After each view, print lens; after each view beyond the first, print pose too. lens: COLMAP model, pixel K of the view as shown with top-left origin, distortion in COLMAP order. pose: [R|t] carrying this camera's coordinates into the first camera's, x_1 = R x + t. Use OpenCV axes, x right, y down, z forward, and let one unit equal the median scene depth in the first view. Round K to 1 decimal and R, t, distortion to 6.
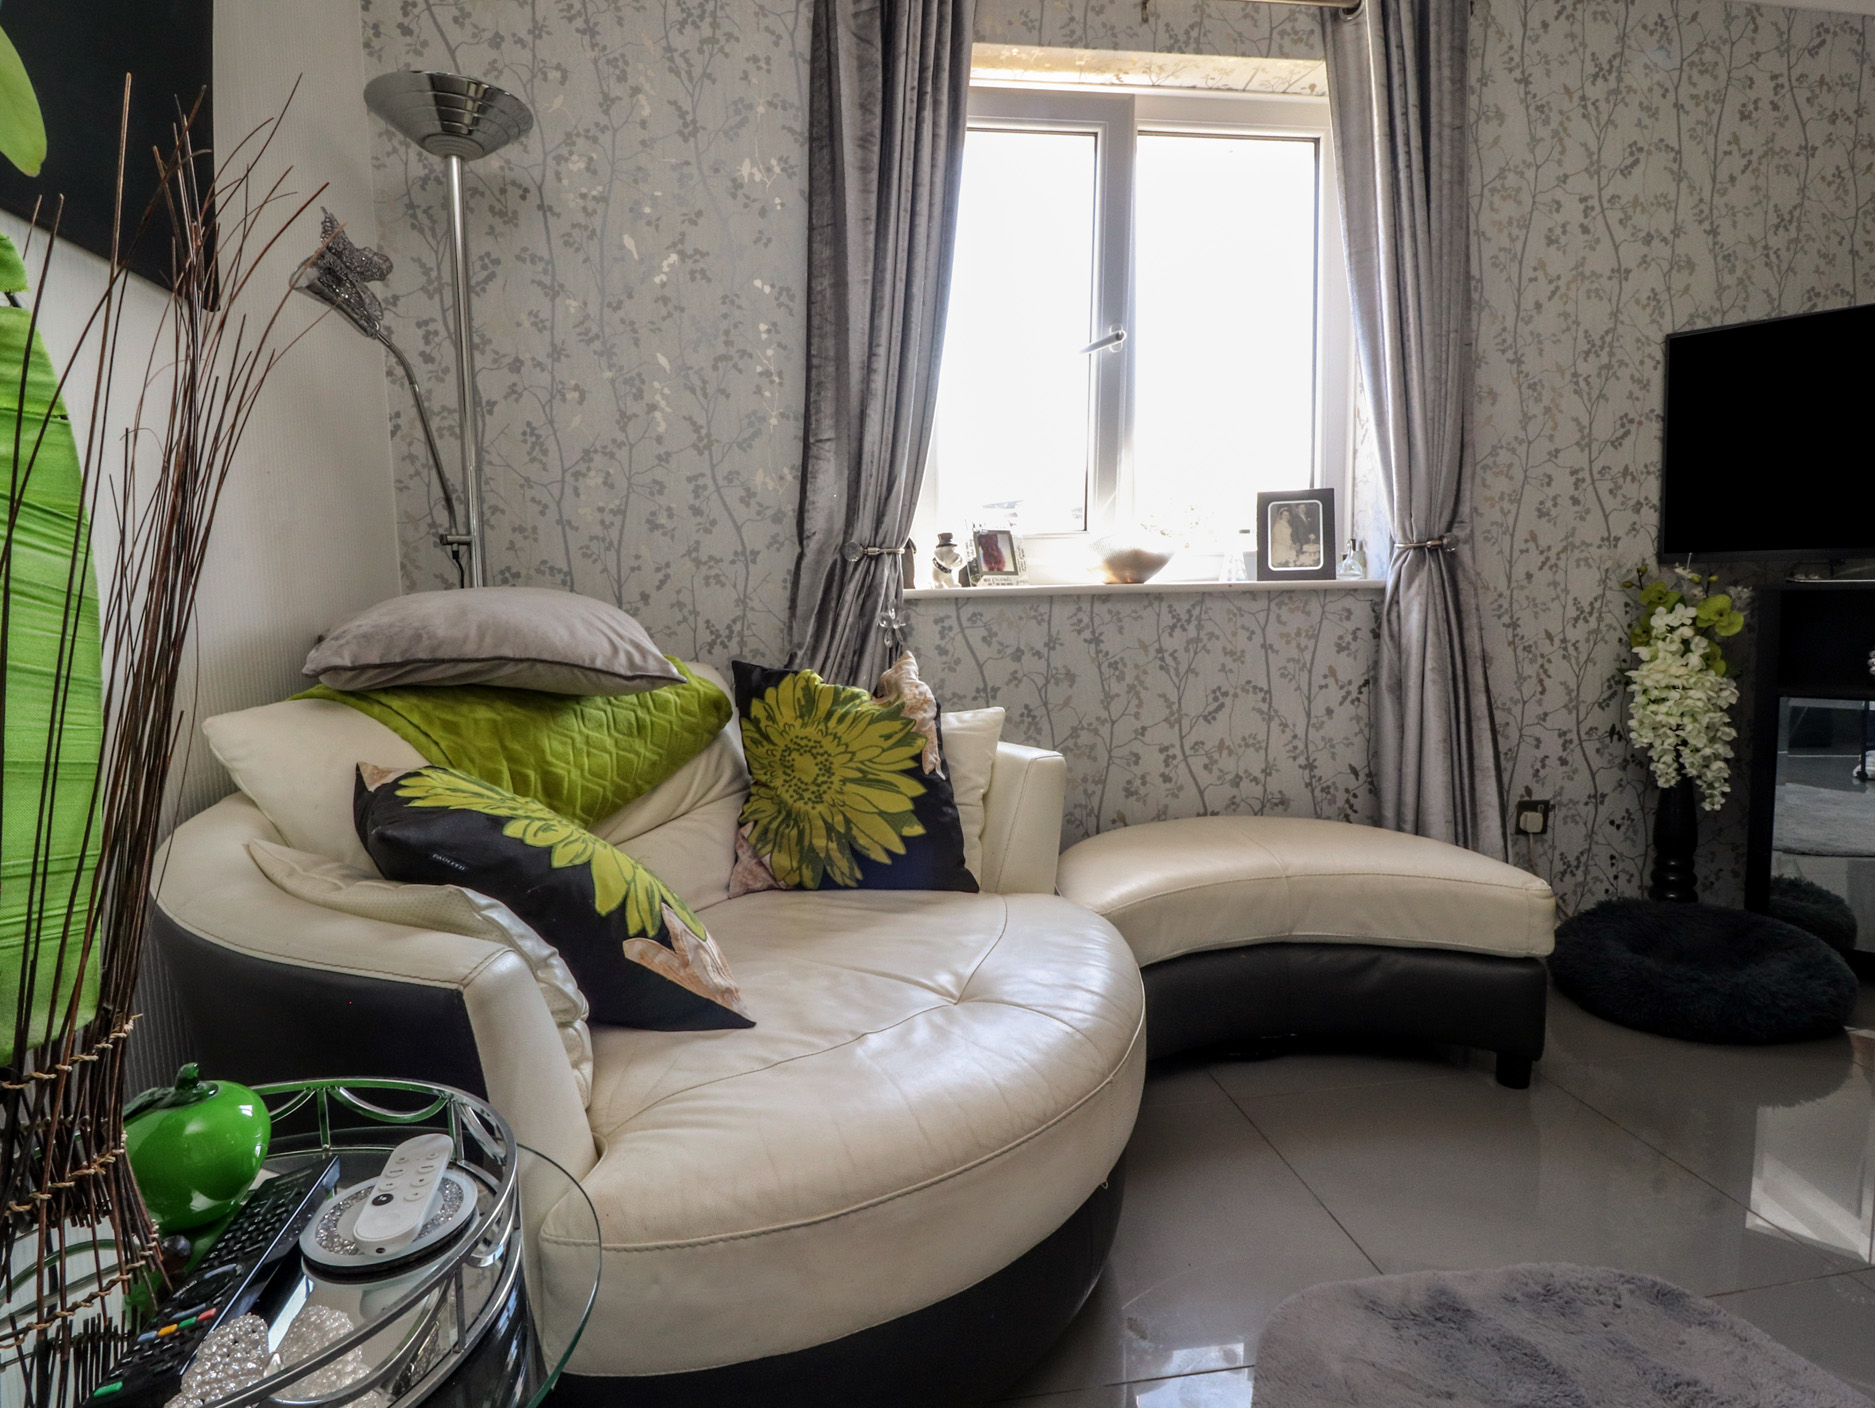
lens RADIAL K [[988.8, 0, 956.8], [0, 988.8, 680.5], [0, 0, 1]] dist [0.002747, -0.015831]
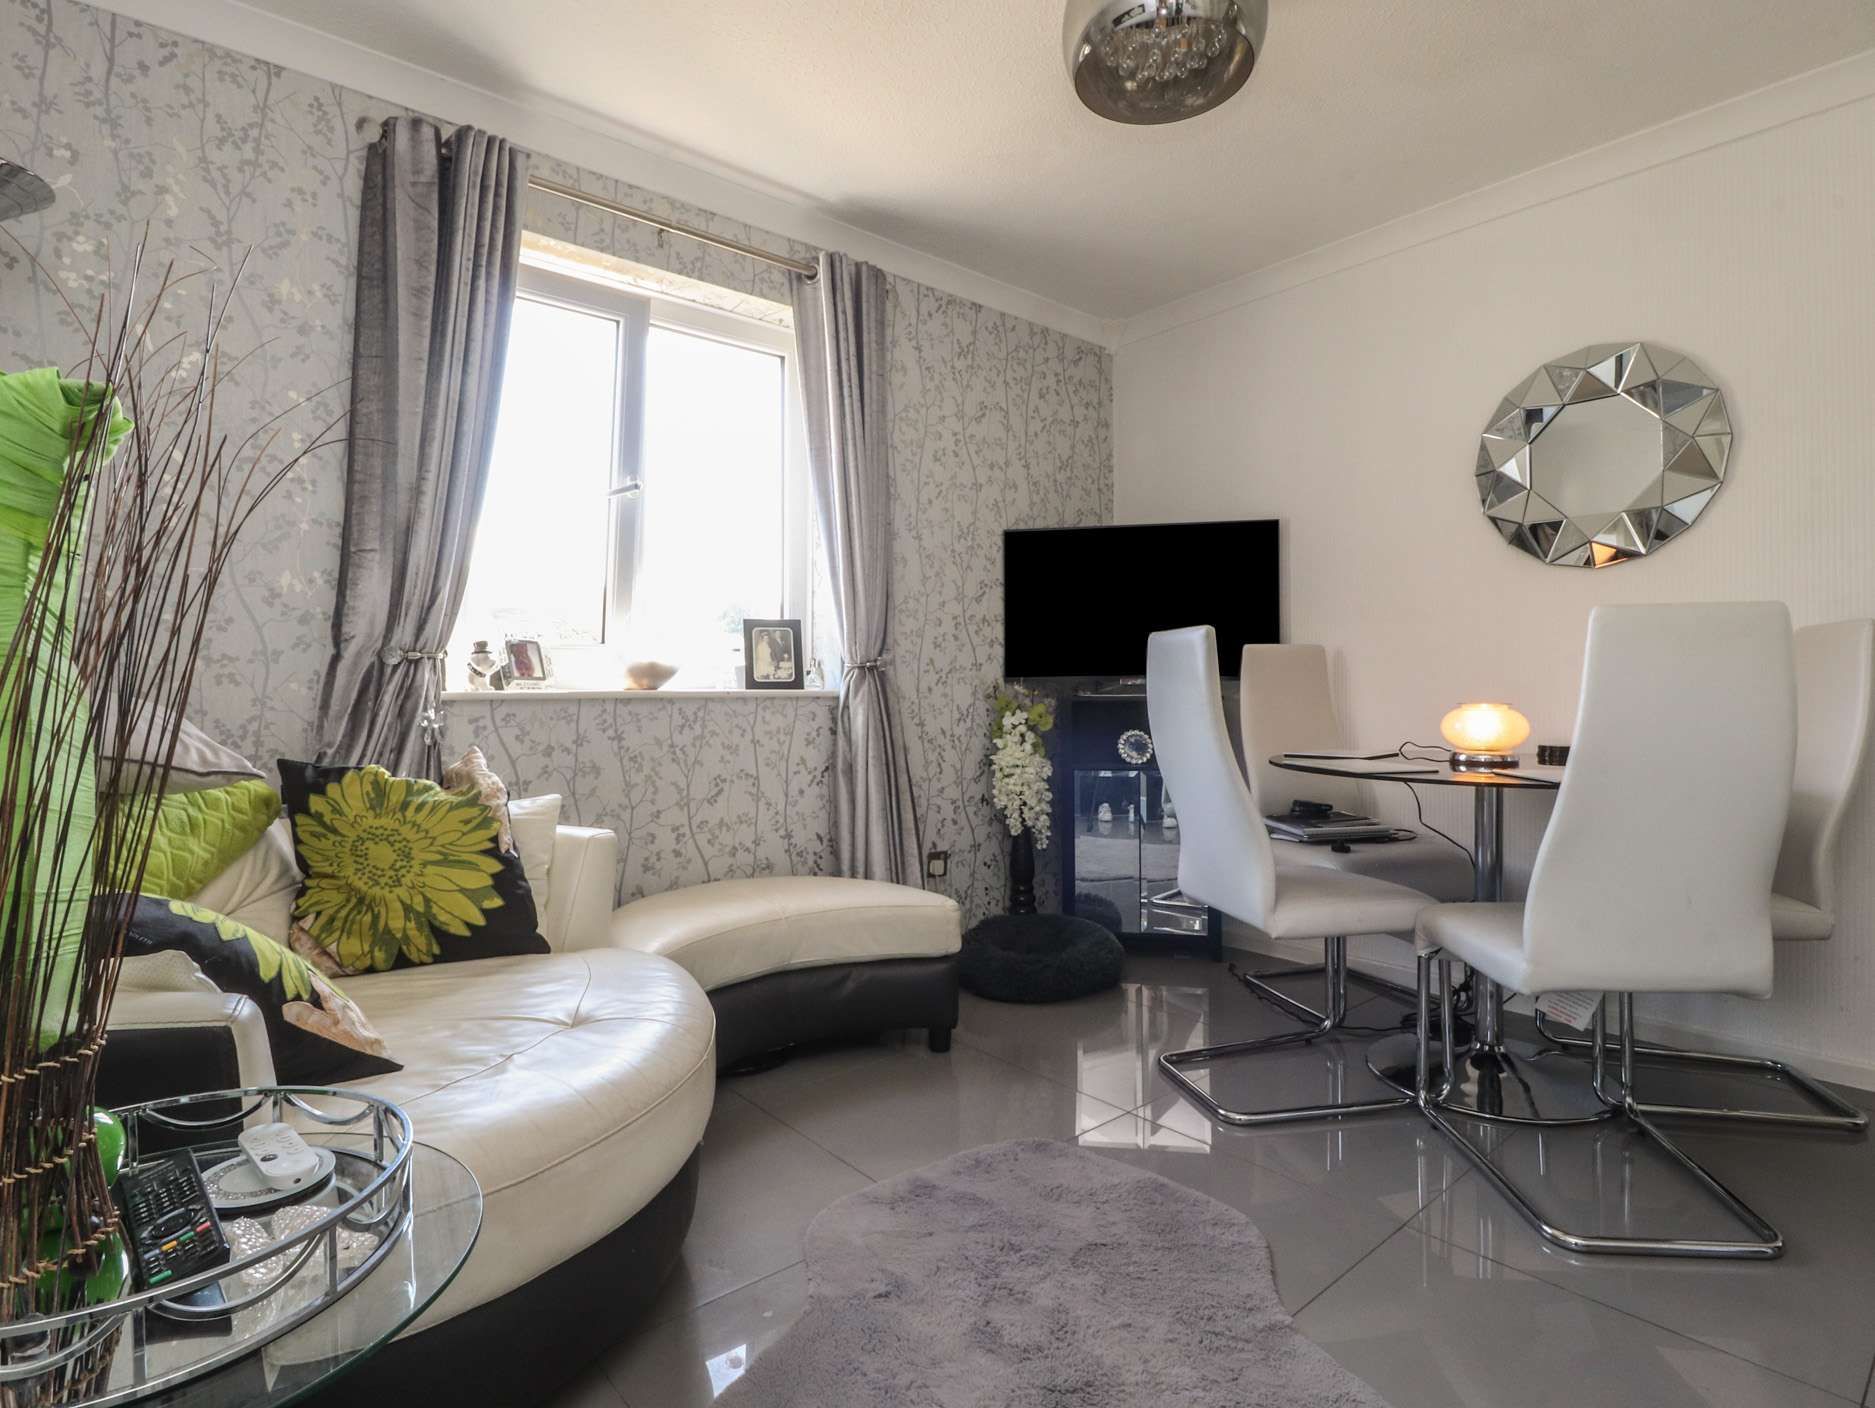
lens RADIAL K [[988.8, 0, 956.8], [0, 988.8, 680.5], [0, 0, 1]] dist [0.002747, -0.015831]
pose [[0.833720, 0.022814, 0.551716, -0.179021], [0.036225, 0.994734, -0.095874, 0.019349], [-0.550998, 0.099918, 0.828503, -0.201931]]
